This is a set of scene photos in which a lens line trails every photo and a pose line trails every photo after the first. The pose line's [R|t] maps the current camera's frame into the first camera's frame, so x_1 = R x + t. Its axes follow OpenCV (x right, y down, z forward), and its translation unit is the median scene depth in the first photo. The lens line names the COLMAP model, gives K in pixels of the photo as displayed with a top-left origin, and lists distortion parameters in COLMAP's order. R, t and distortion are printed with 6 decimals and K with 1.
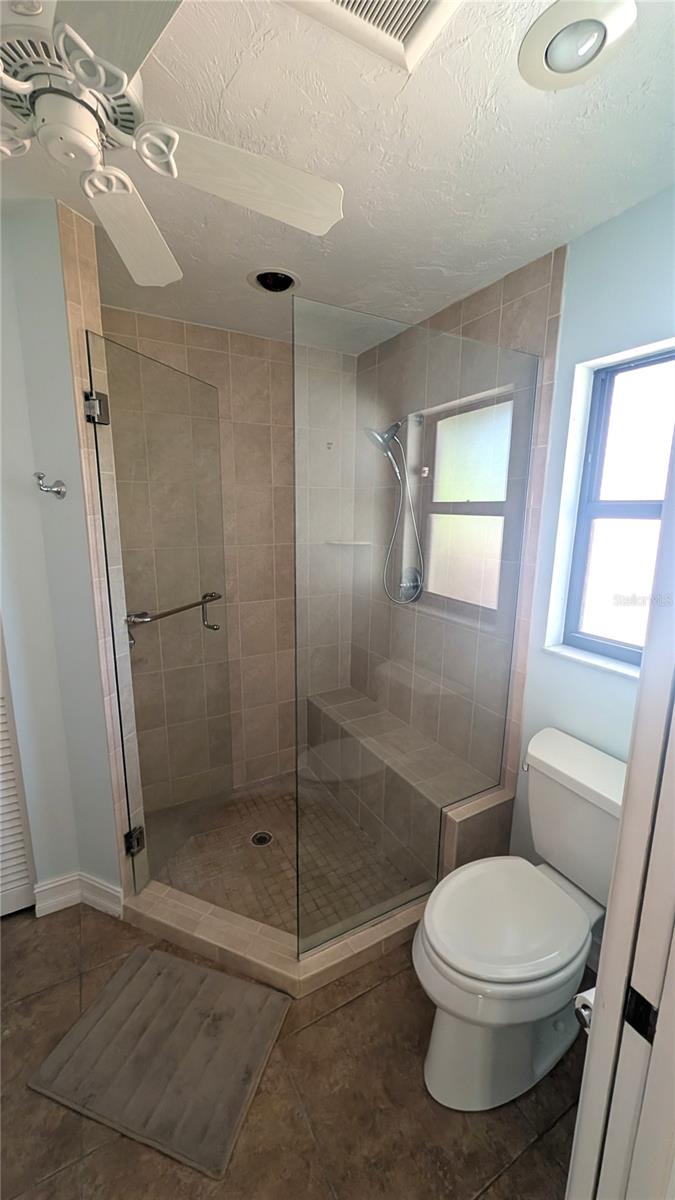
lens RADIAL K [[460.4, 0, 335.6], [0, 460.4, 599.5], [0, 0, 1]] dist [0.000407, -0.000011]
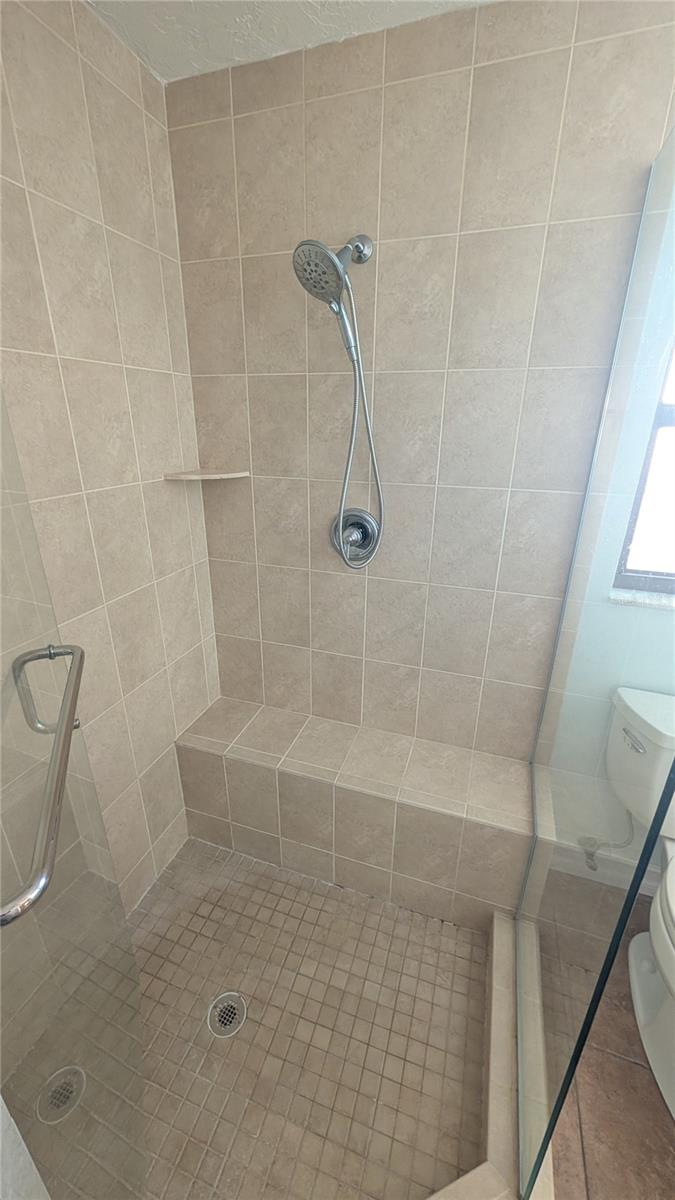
lens RADIAL K [[460.4, 0, 335.6], [0, 460.4, 599.5], [0, 0, 1]] dist [0.000407, -0.000011]
pose [[0.739050, -0.246315, 0.627004, -0.407755], [0.127327, 0.965055, 0.229036, -0.138142], [-0.661508, -0.089434, 0.744586, 0.726652]]
